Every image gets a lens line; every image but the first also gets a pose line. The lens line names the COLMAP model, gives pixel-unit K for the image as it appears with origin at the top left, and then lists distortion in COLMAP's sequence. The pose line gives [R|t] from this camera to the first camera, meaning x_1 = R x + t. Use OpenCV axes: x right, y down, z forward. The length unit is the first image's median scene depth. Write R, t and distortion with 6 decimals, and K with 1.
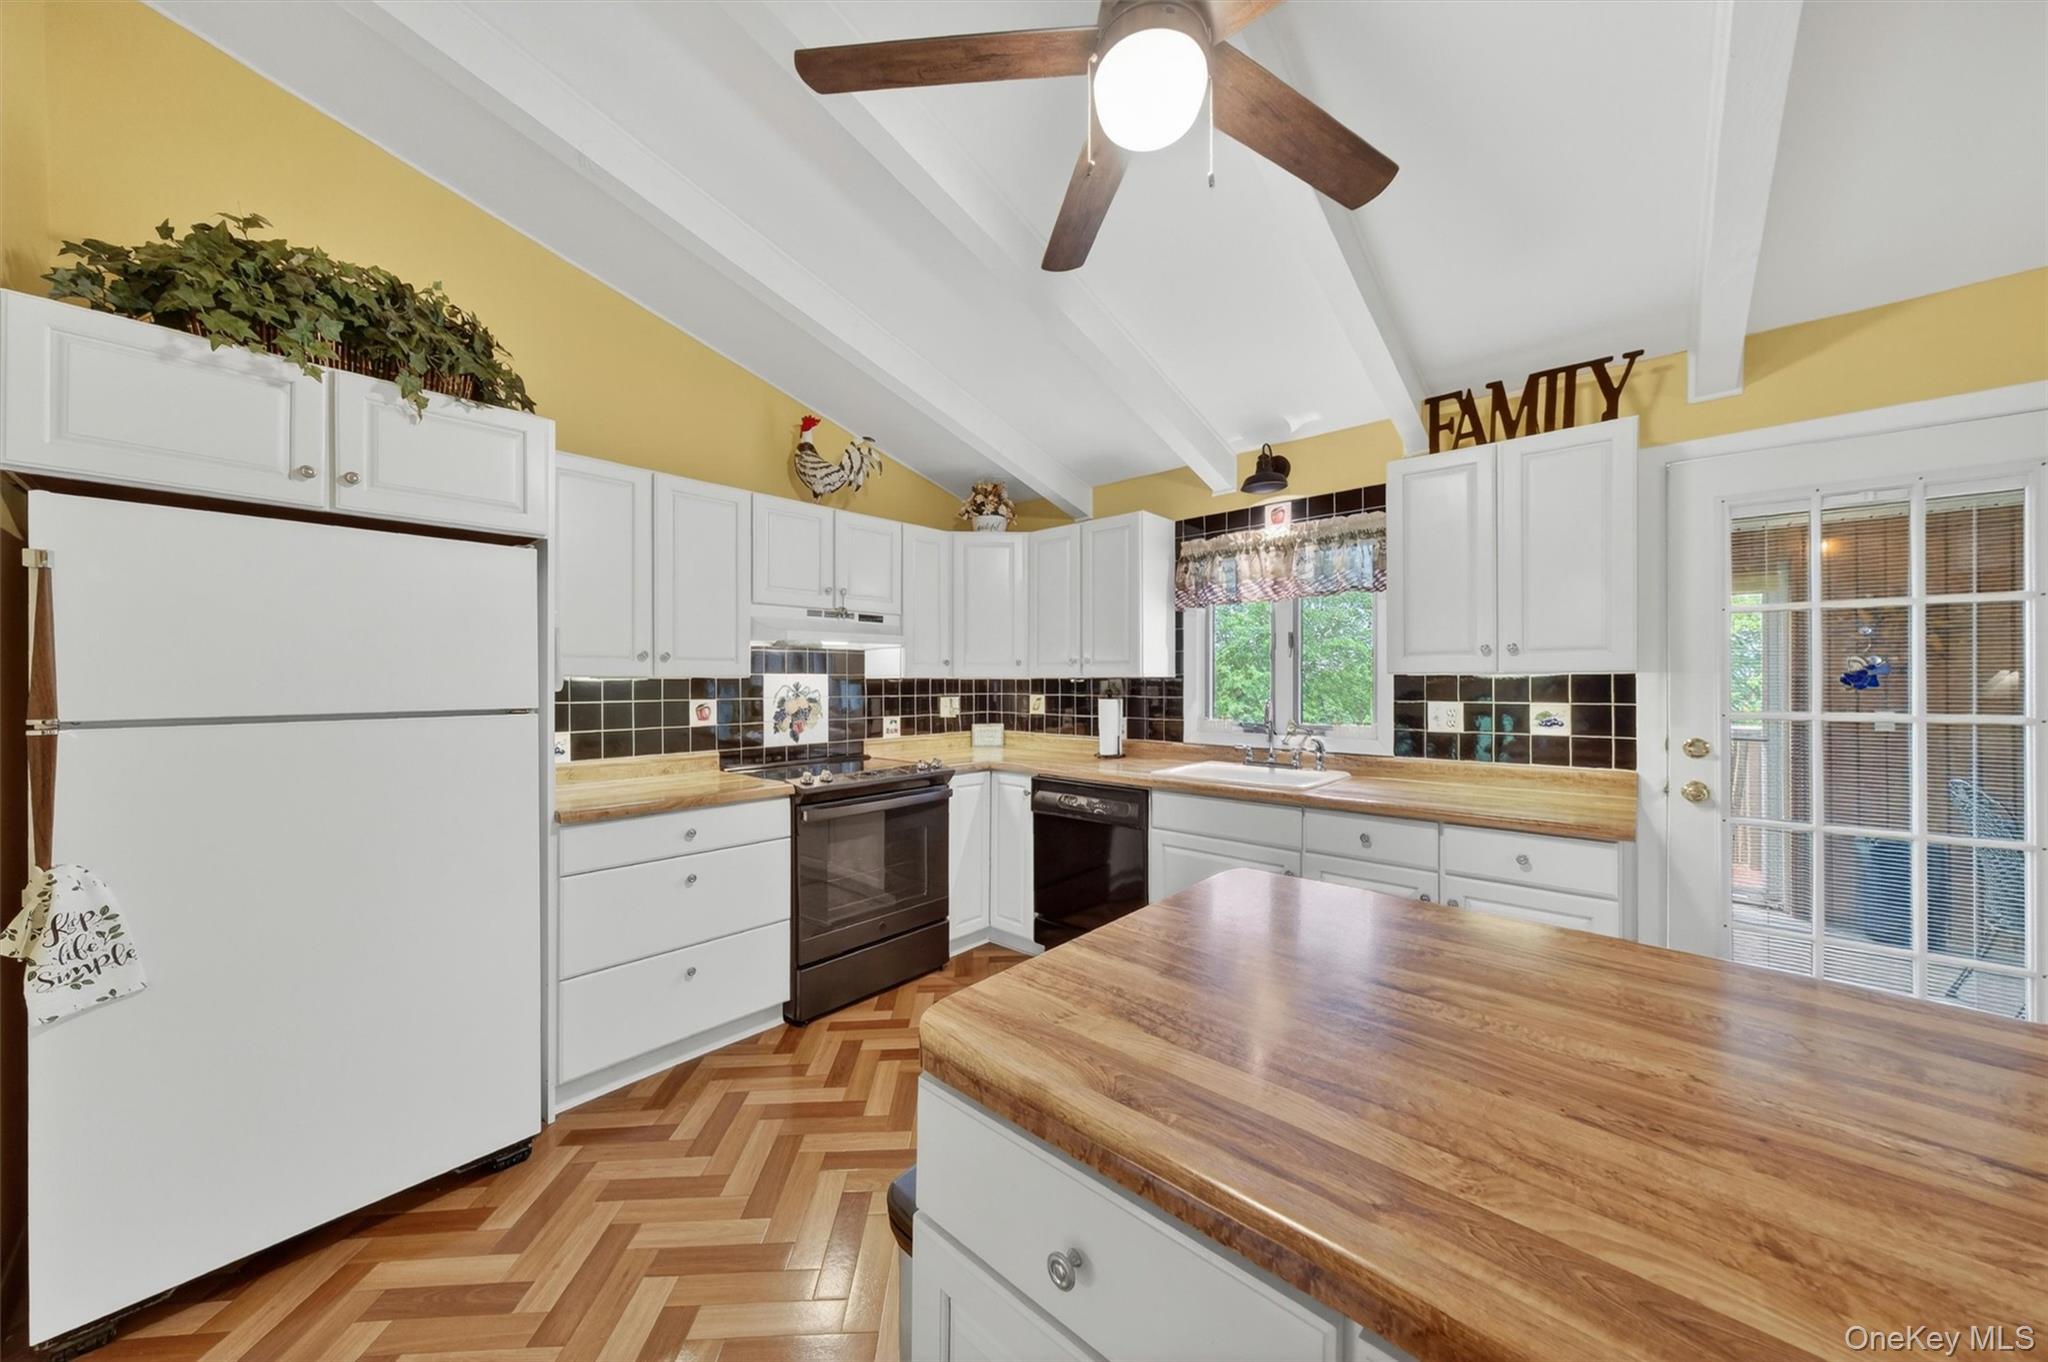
lens RADIAL K [[704.4, 0, 1025.7], [0, 704.4, 685.7], [0, 0, 1]] dist [0.001034, 0.000078]
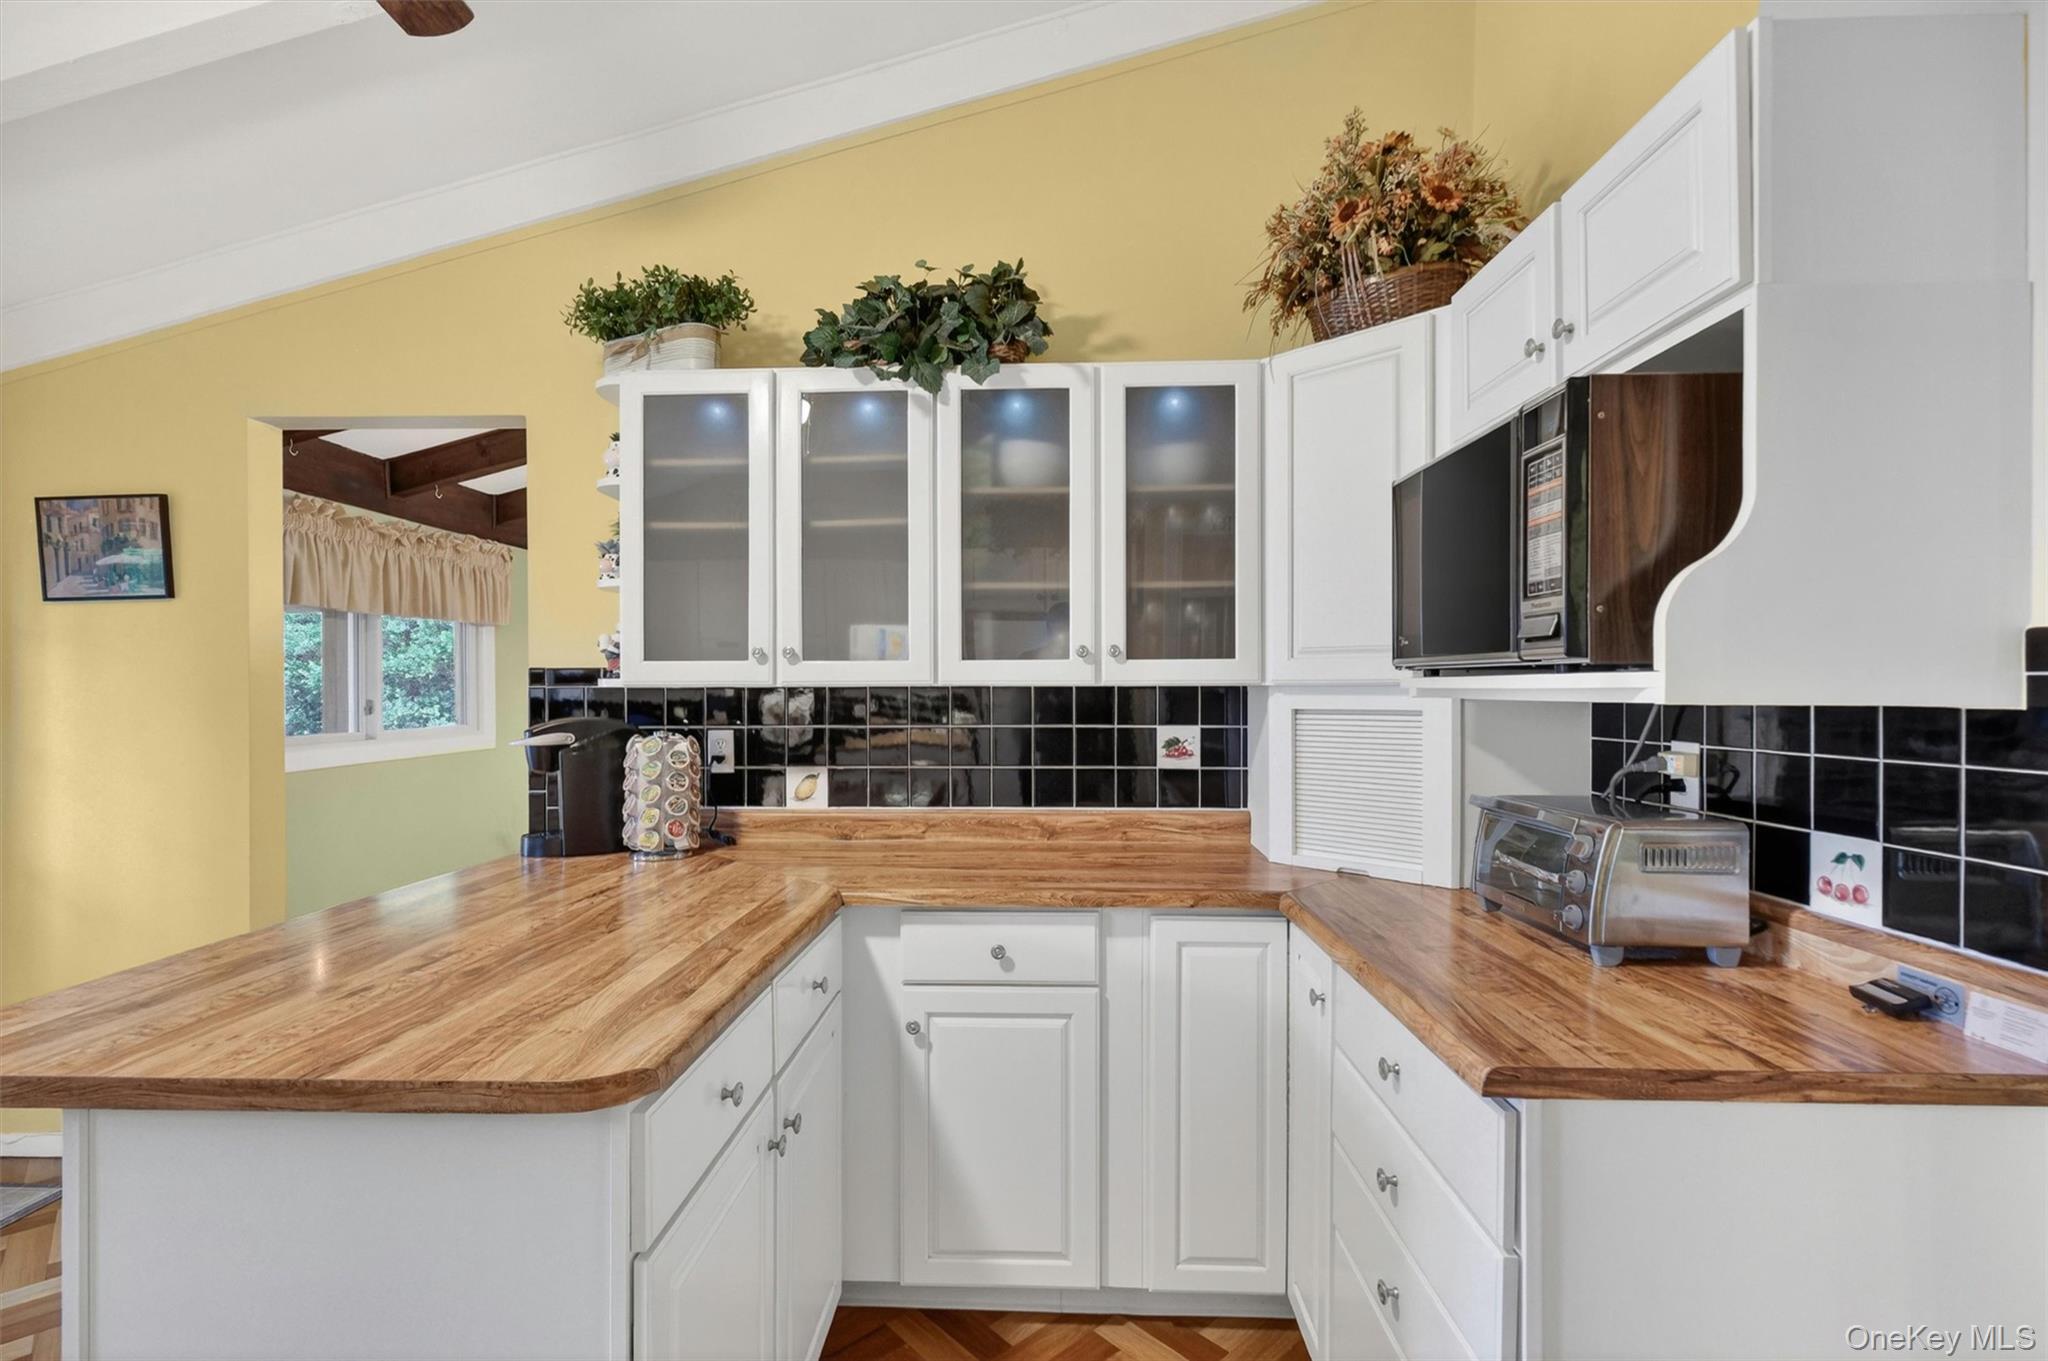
lens RADIAL K [[939.8, 0, 1024.0], [0, 939.8, 680.5], [0, 0, 1]] dist [0.000409, 0.000004]
pose [[-0.638866, 0.004348, 0.769306, -0.375565], [0.010951, 0.999934, 0.003443, -0.006679], [-0.769240, 0.010624, -0.638872, 0.365222]]
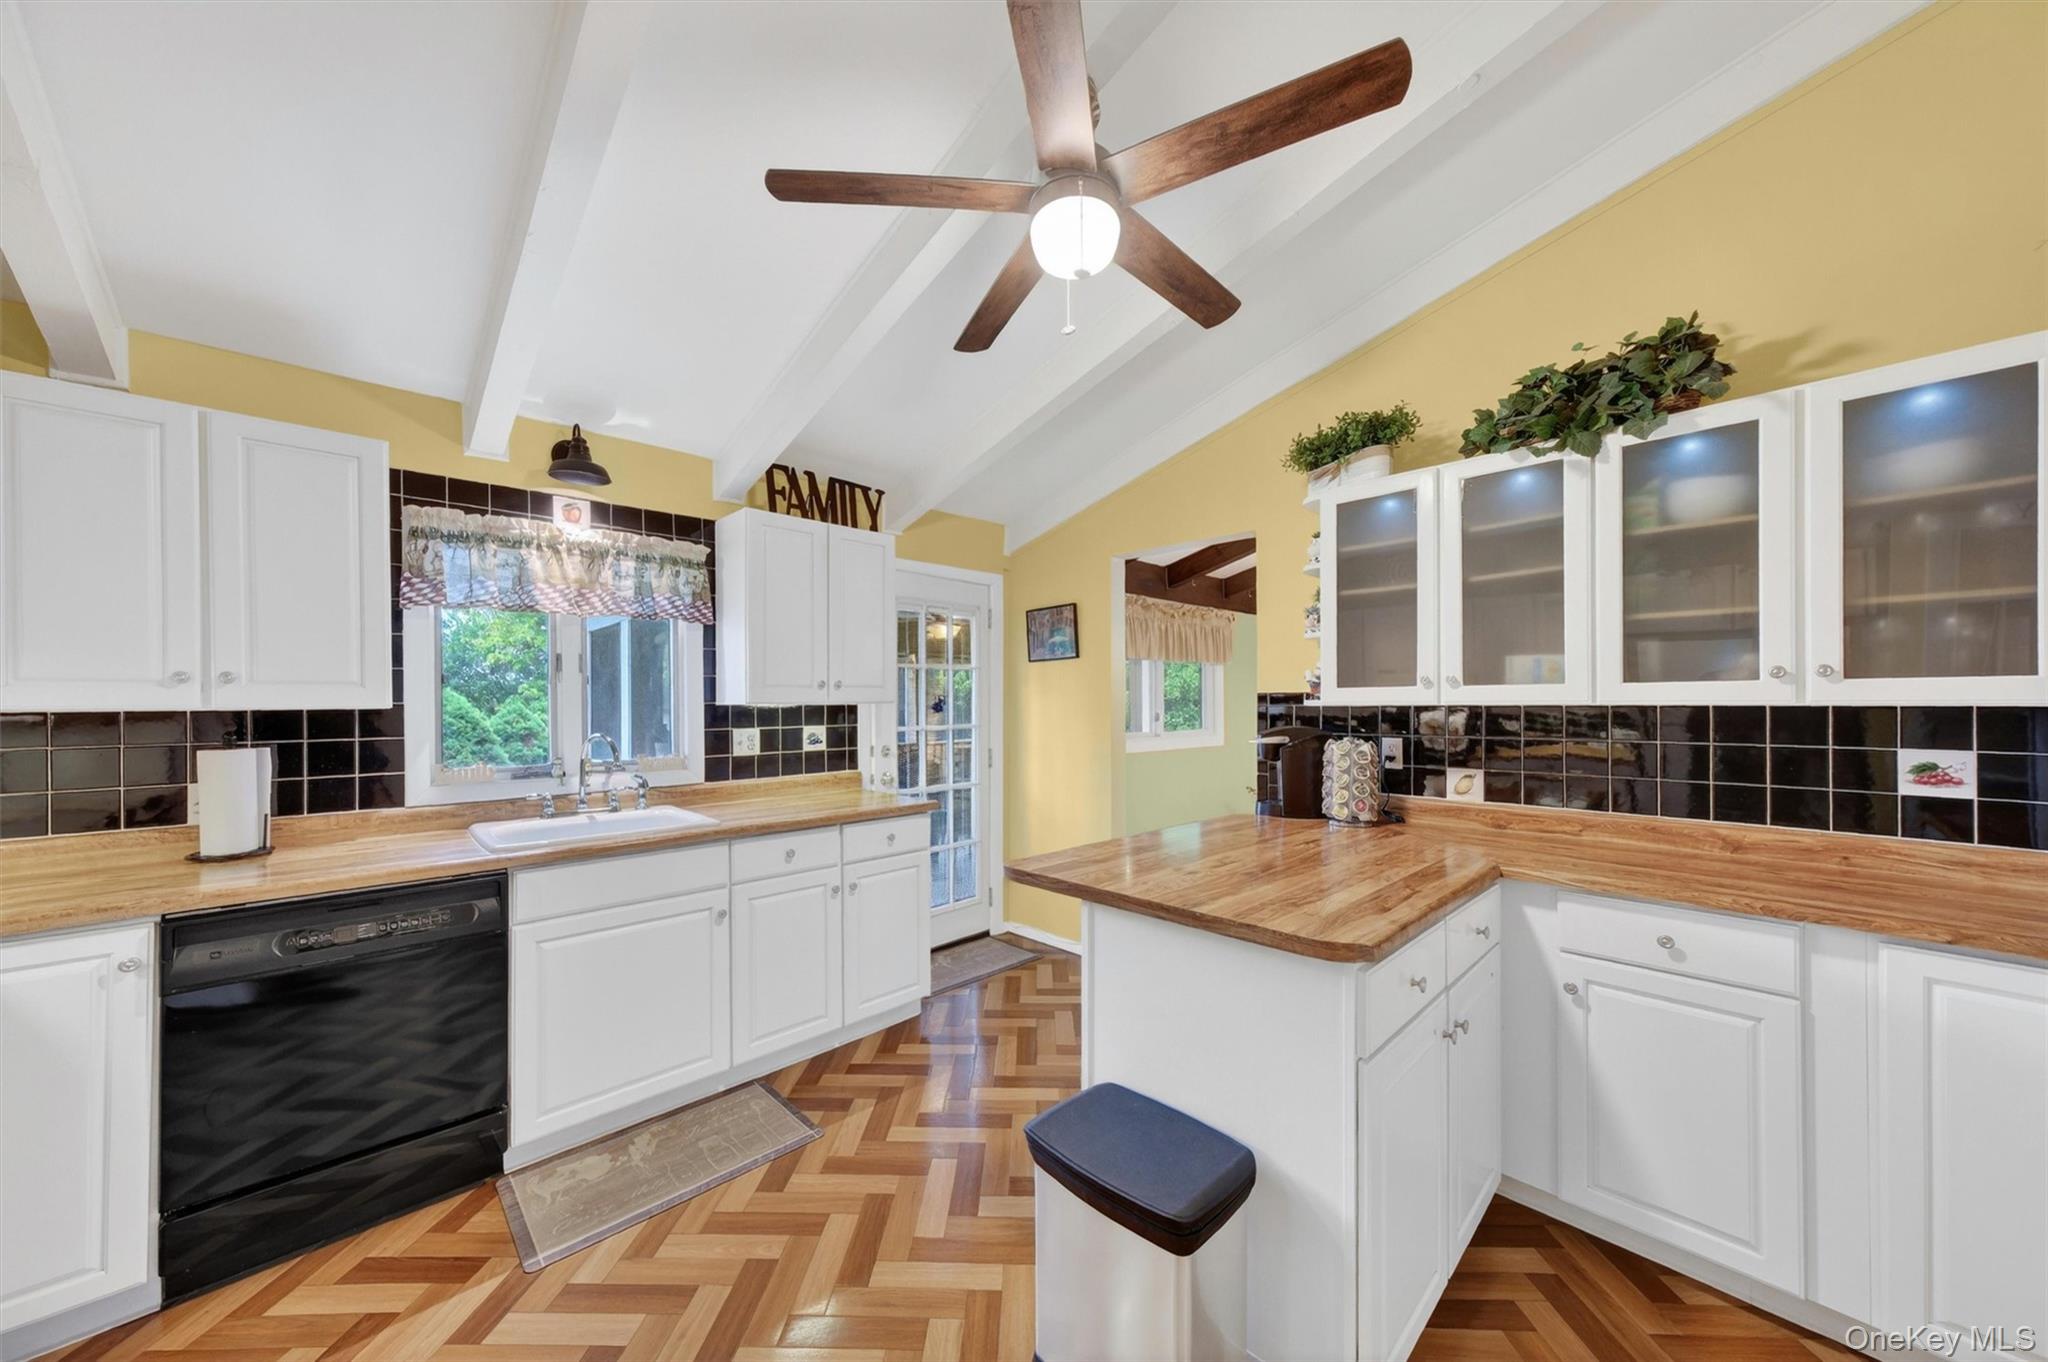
lens RADIAL K [[710.8, 0, 1024.5], [0, 710.8, 702.9], [0, 0, 1]] dist [-0.005263, 0.004535]
pose [[0.073705, 0.001059, 0.997280, -0.448168], [0.013303, 0.999909, -0.002045, -0.008513], [-0.997191, 0.013417, 0.073684, 0.417862]]
